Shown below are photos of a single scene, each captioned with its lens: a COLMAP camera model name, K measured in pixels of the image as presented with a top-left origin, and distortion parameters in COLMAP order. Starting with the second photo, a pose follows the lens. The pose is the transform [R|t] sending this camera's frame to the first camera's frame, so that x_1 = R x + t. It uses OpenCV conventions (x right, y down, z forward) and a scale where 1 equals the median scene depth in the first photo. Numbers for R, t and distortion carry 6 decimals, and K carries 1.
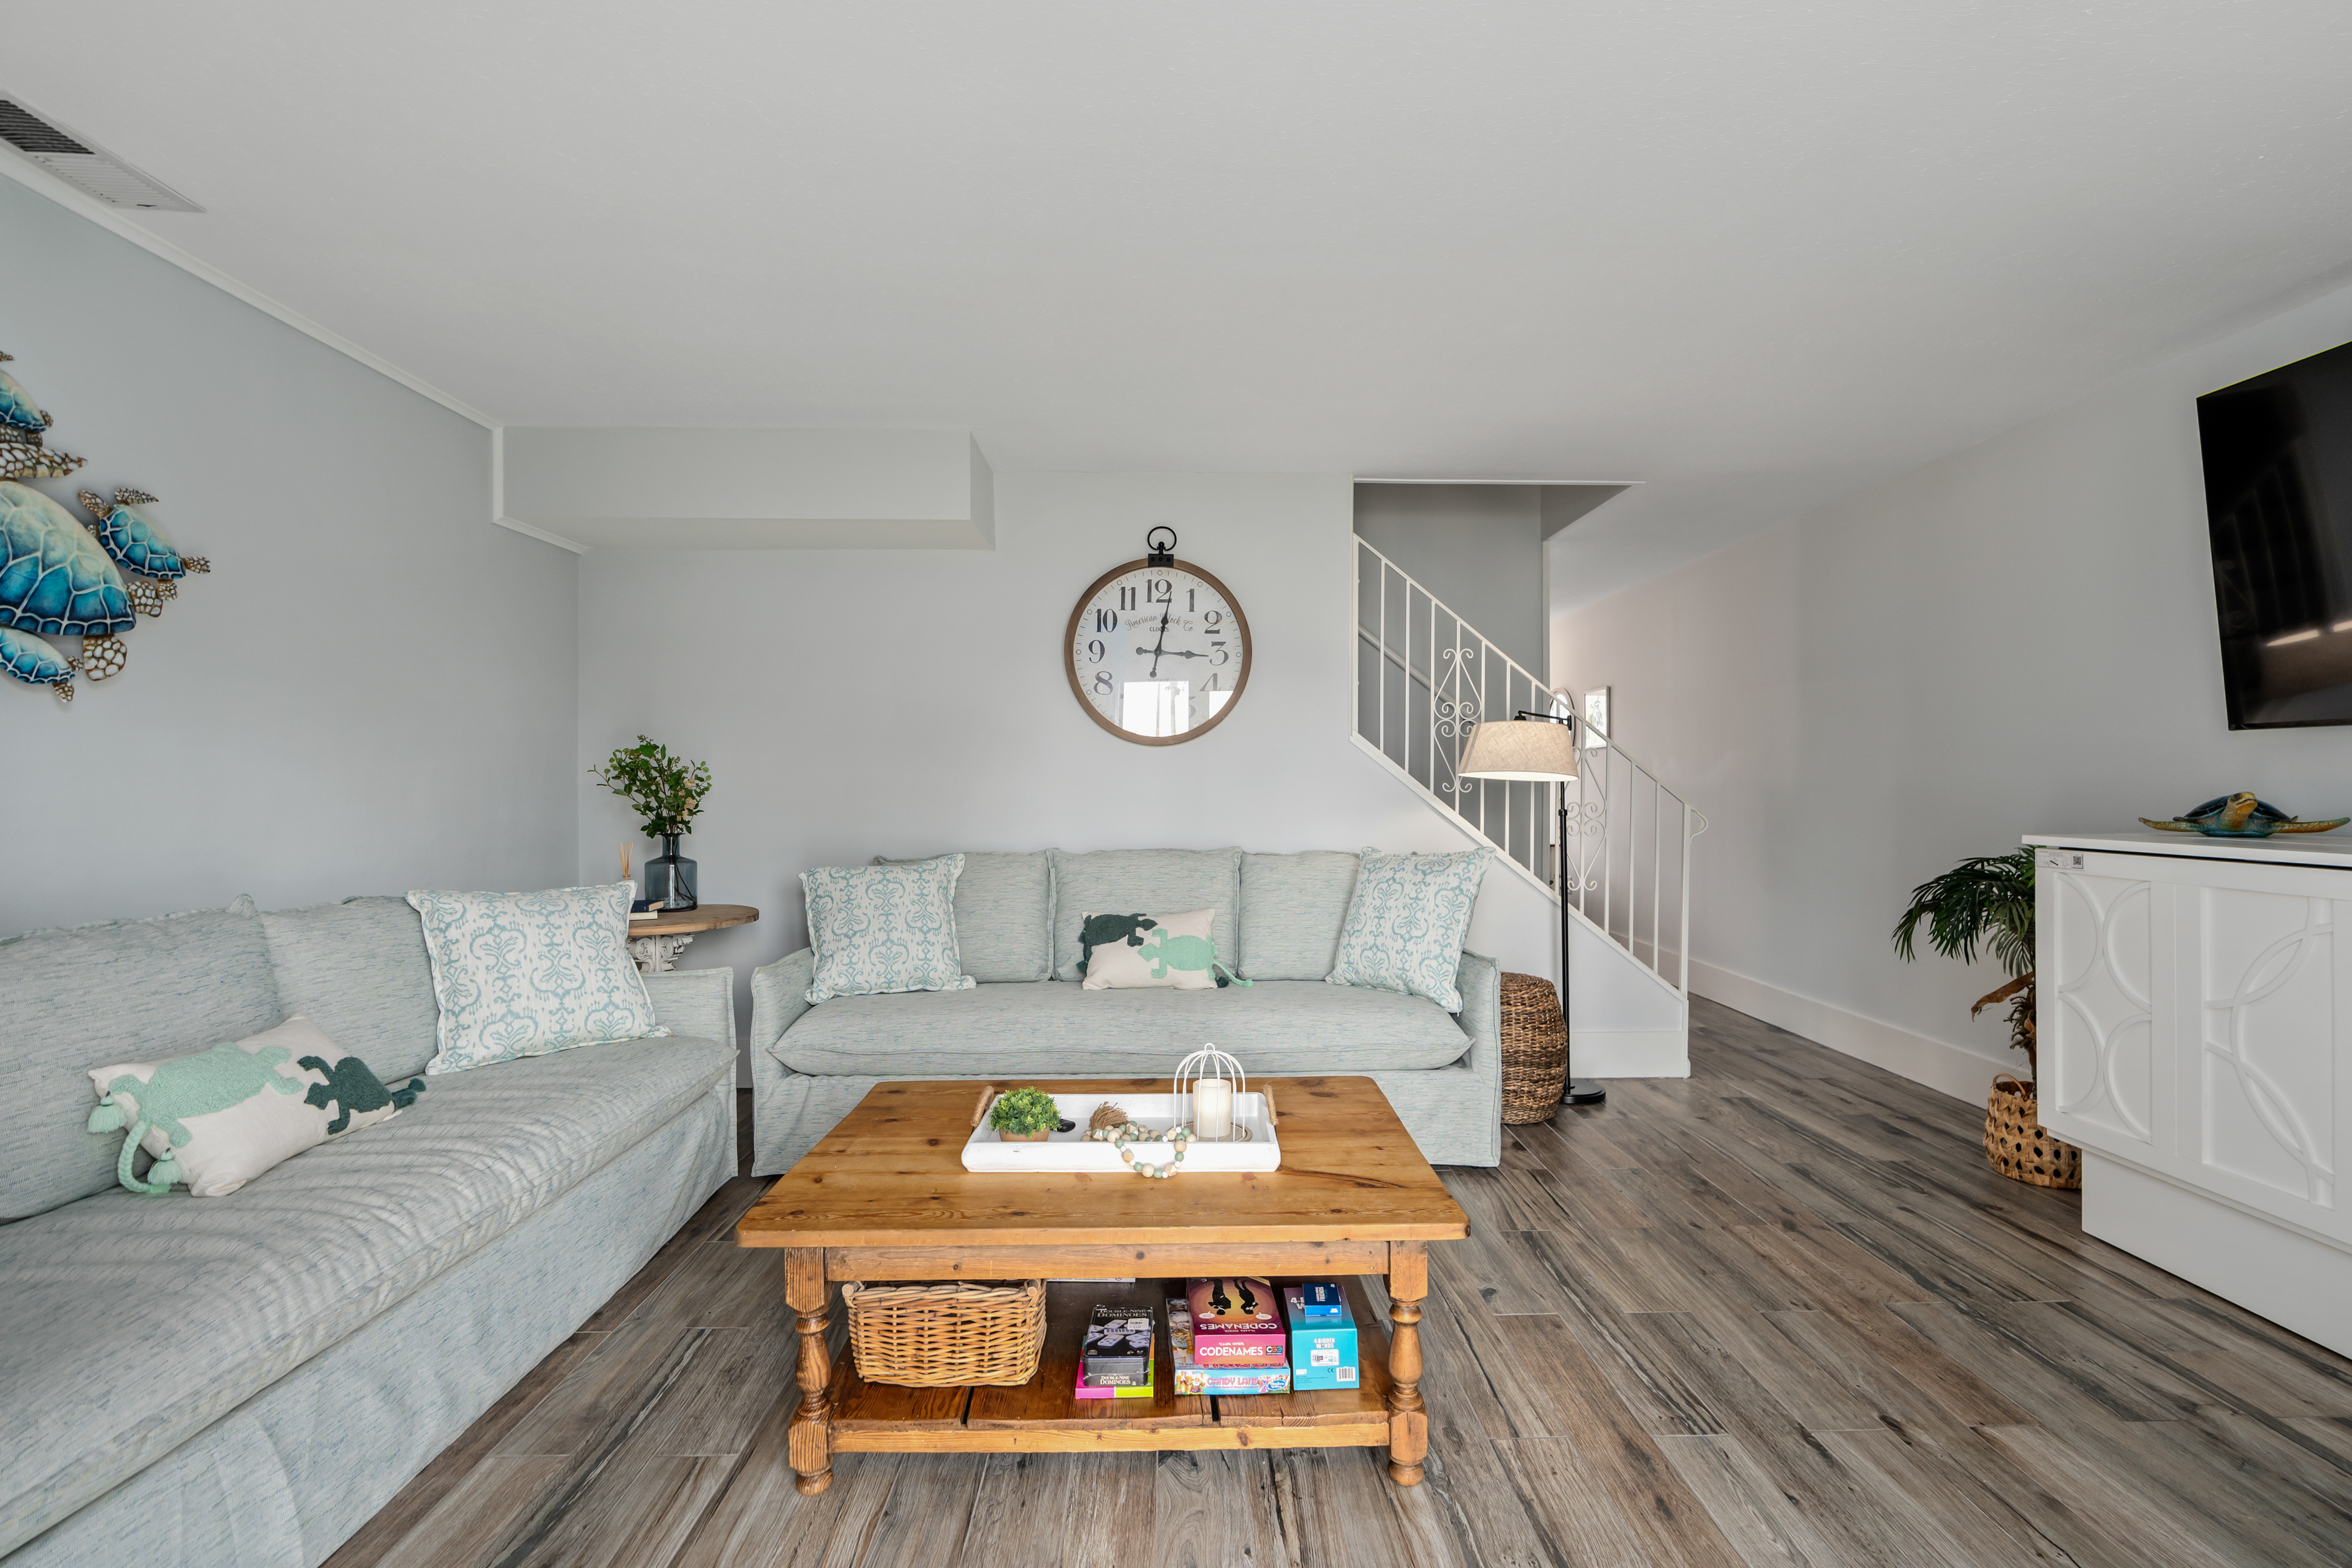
lens RADIAL K [[1068.3, 0, 1184.7], [0, 1068.3, 773.6], [0, 0, 1]] dist [-0.006302, 0.001480]
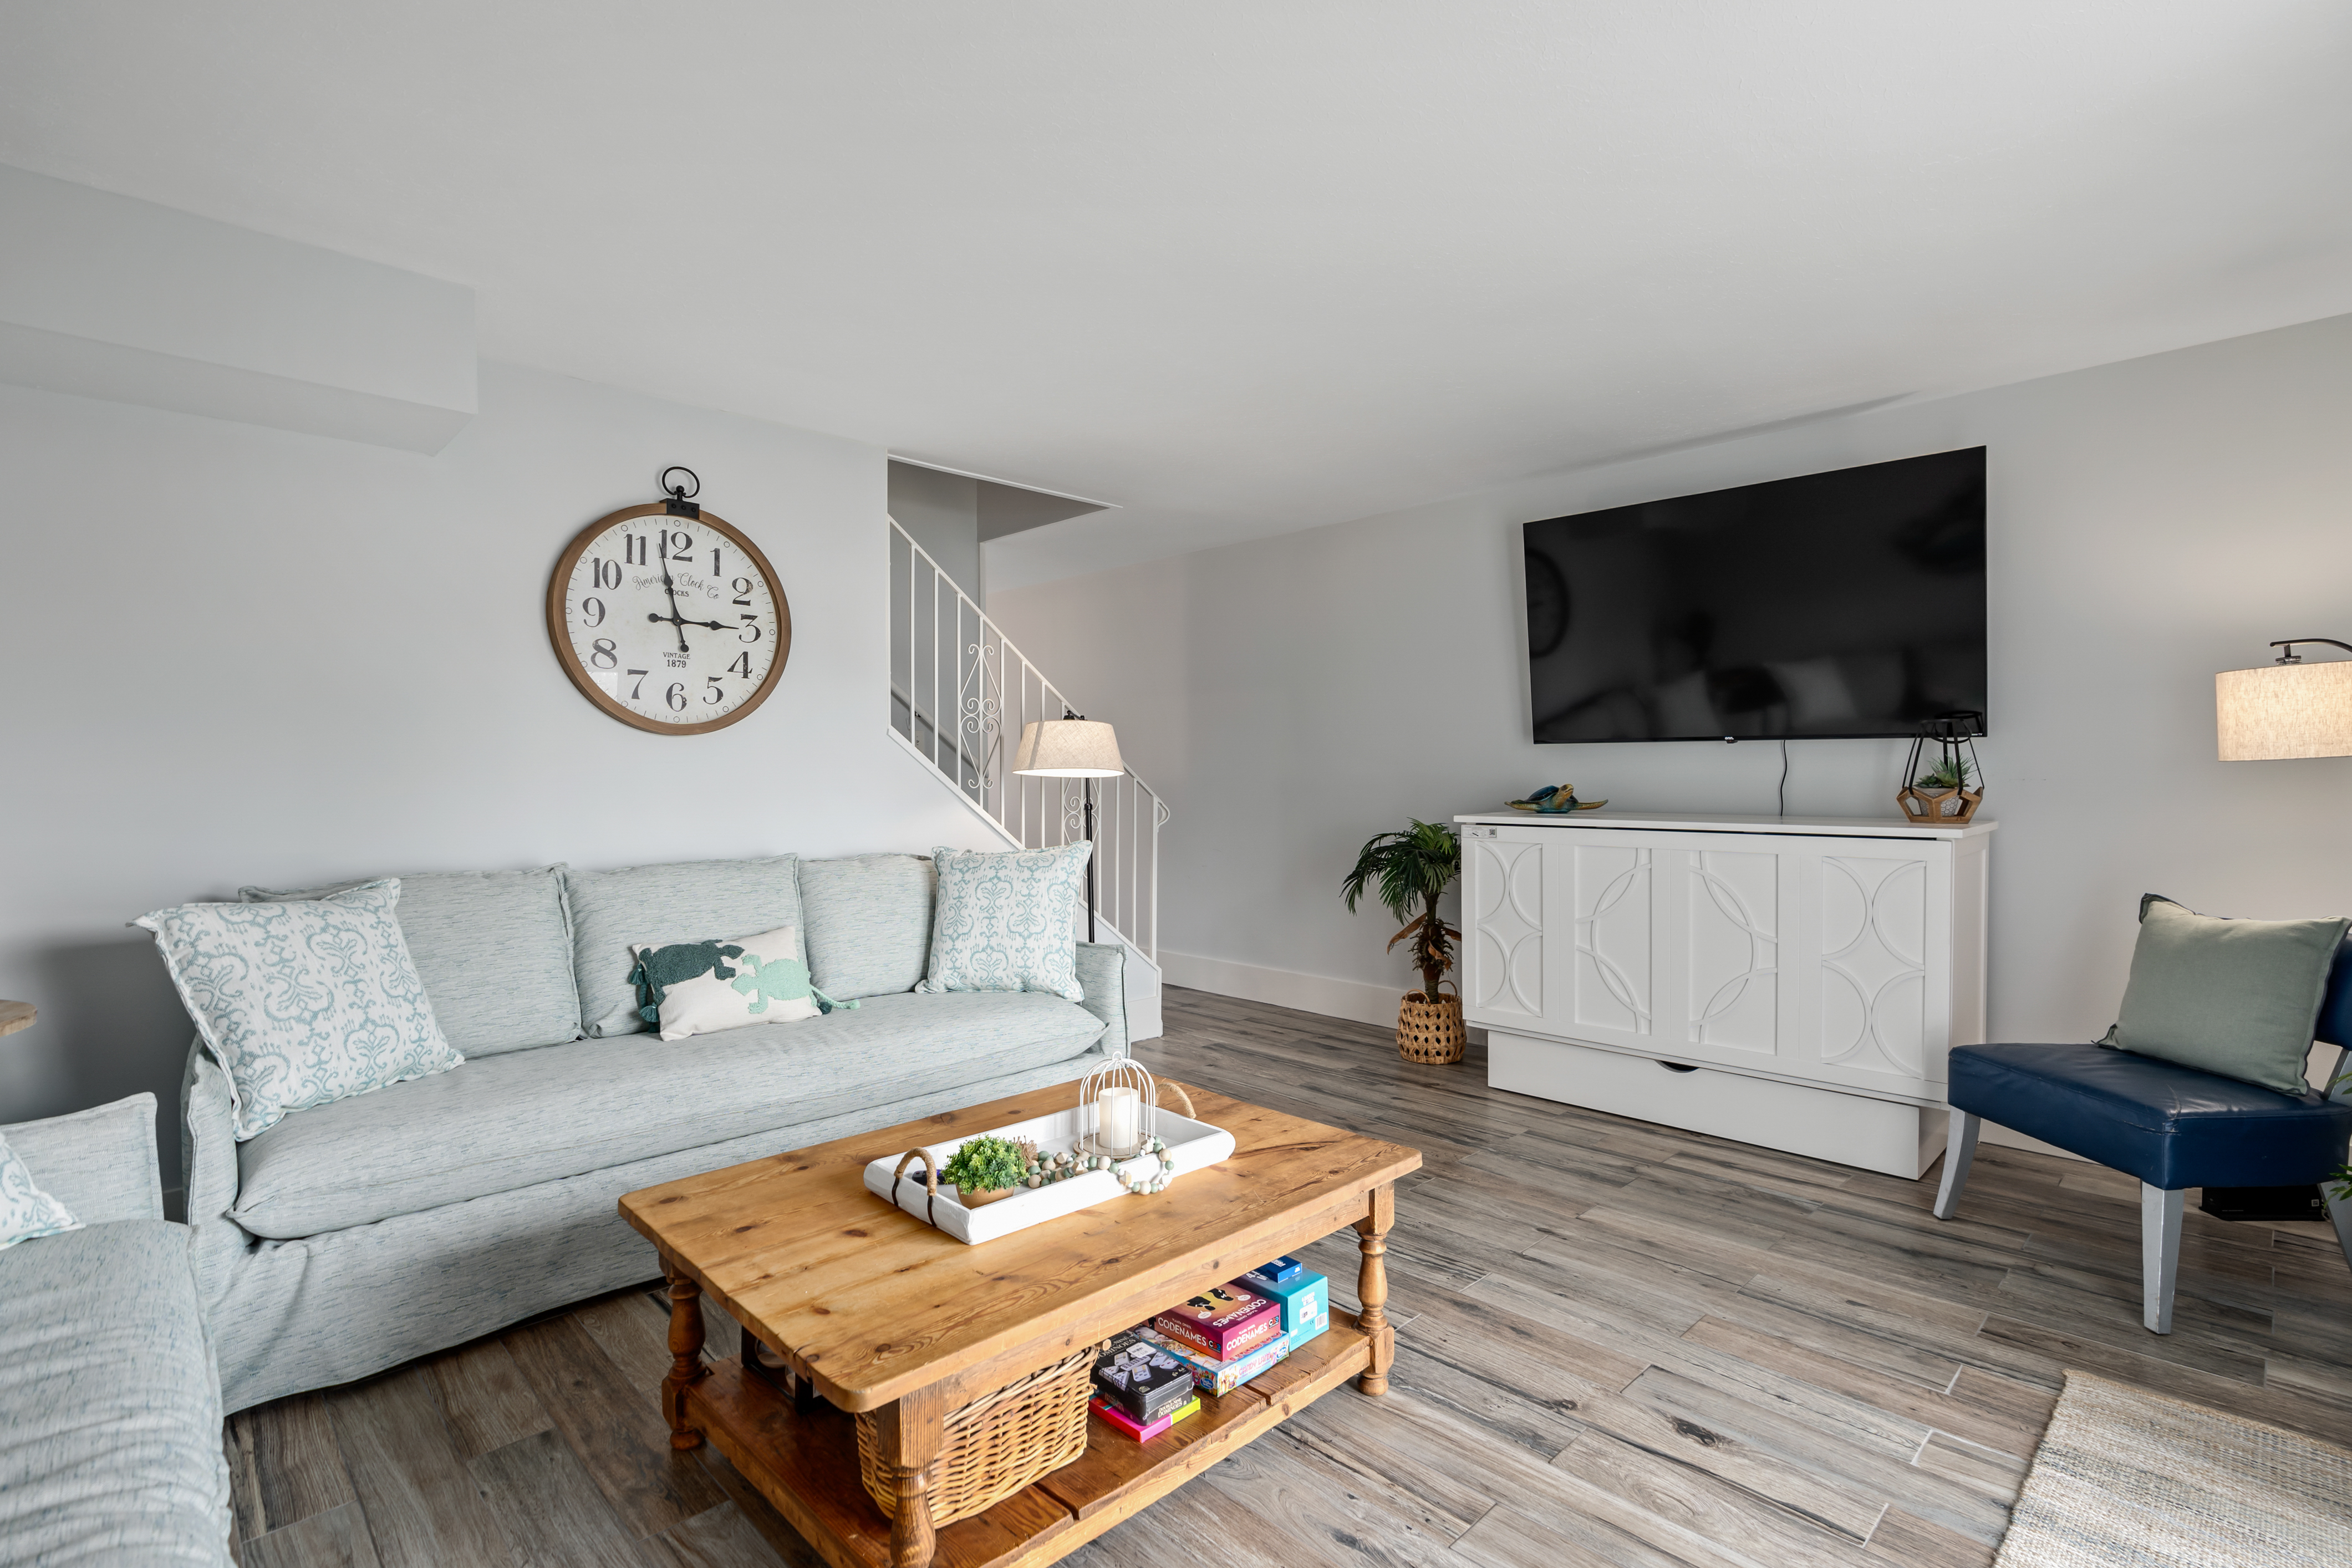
lens RADIAL K [[1099.8, 0, 1191.9], [0, 1099.8, 778.9], [0, 0, 1]] dist [-0.012814, 0.008491]
pose [[0.732187, -0.003001, 0.681097, -0.412625], [-0.003883, 0.999956, 0.008581, -0.001781], [-0.681092, -0.008928, 0.732143, 0.156360]]
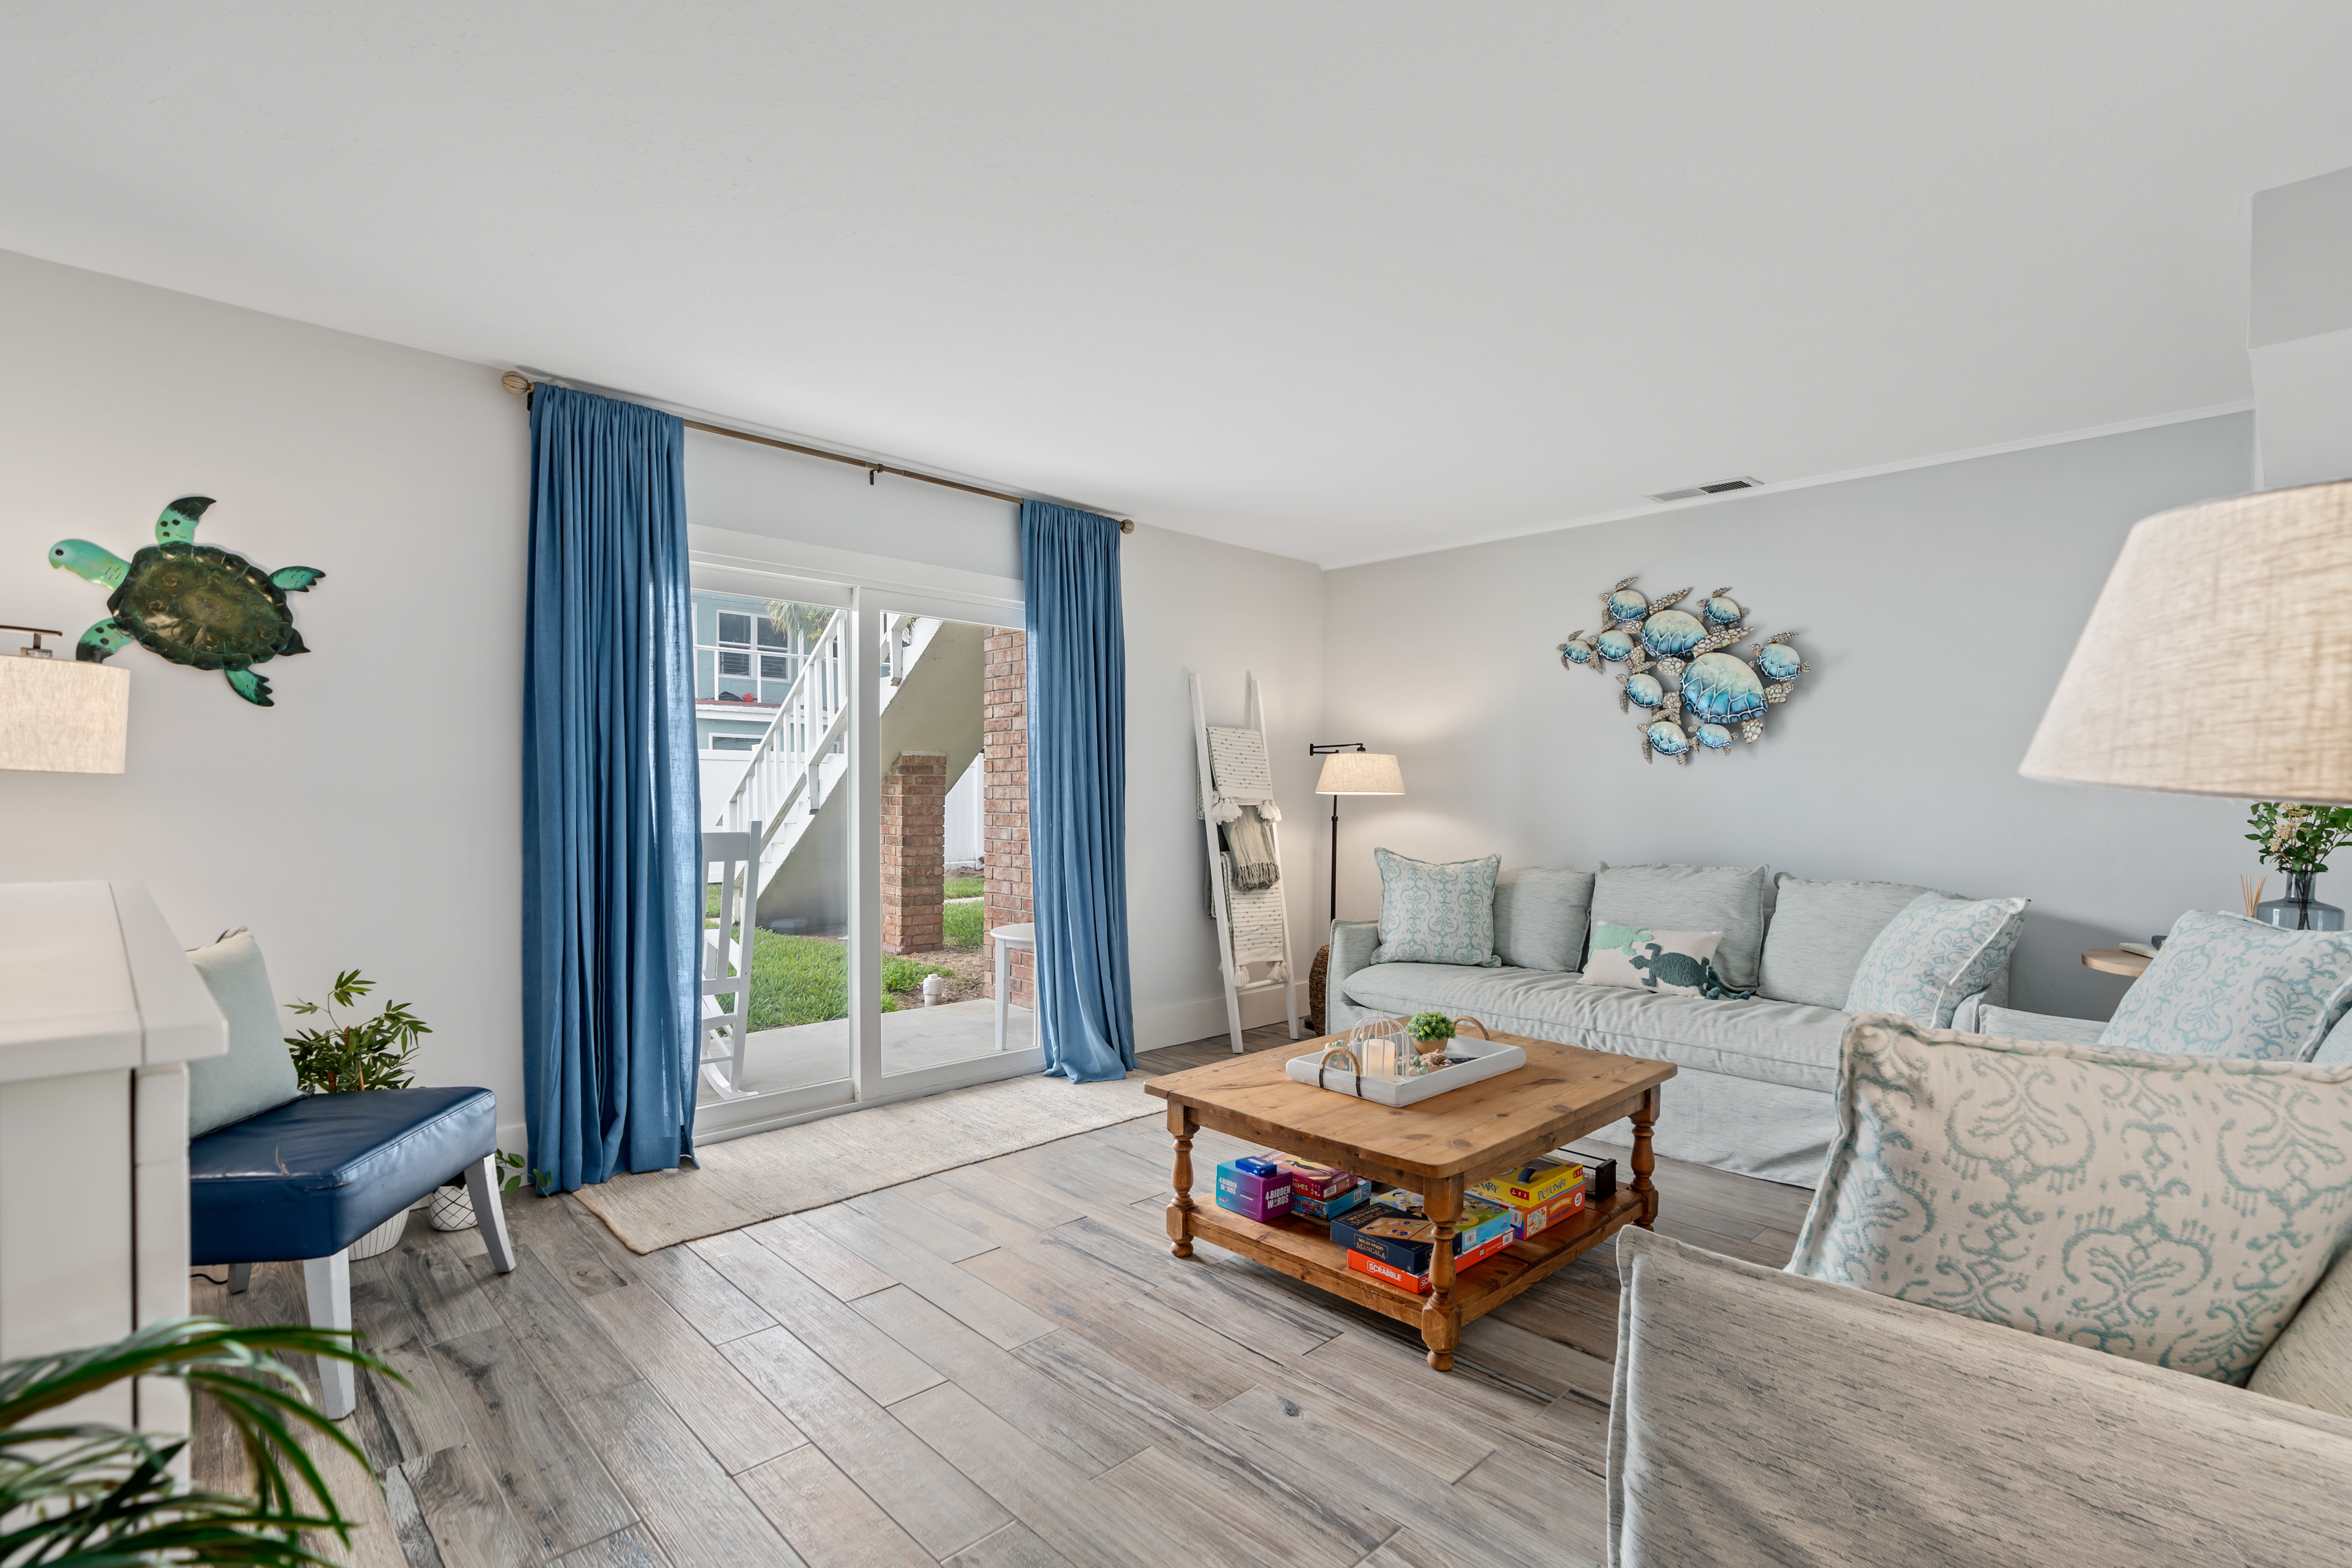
lens RADIAL K [[1083.1, 0, 1181.3], [0, 1083.1, 810.5], [0, 0, 1]] dist [-0.006162, 0.001521]
pose [[-0.735121, 0.008463, -0.677883, 0.707303], [0.002684, 0.999951, 0.009573, 0.007199], [0.677930, 0.005218, -0.735108, 1.202194]]
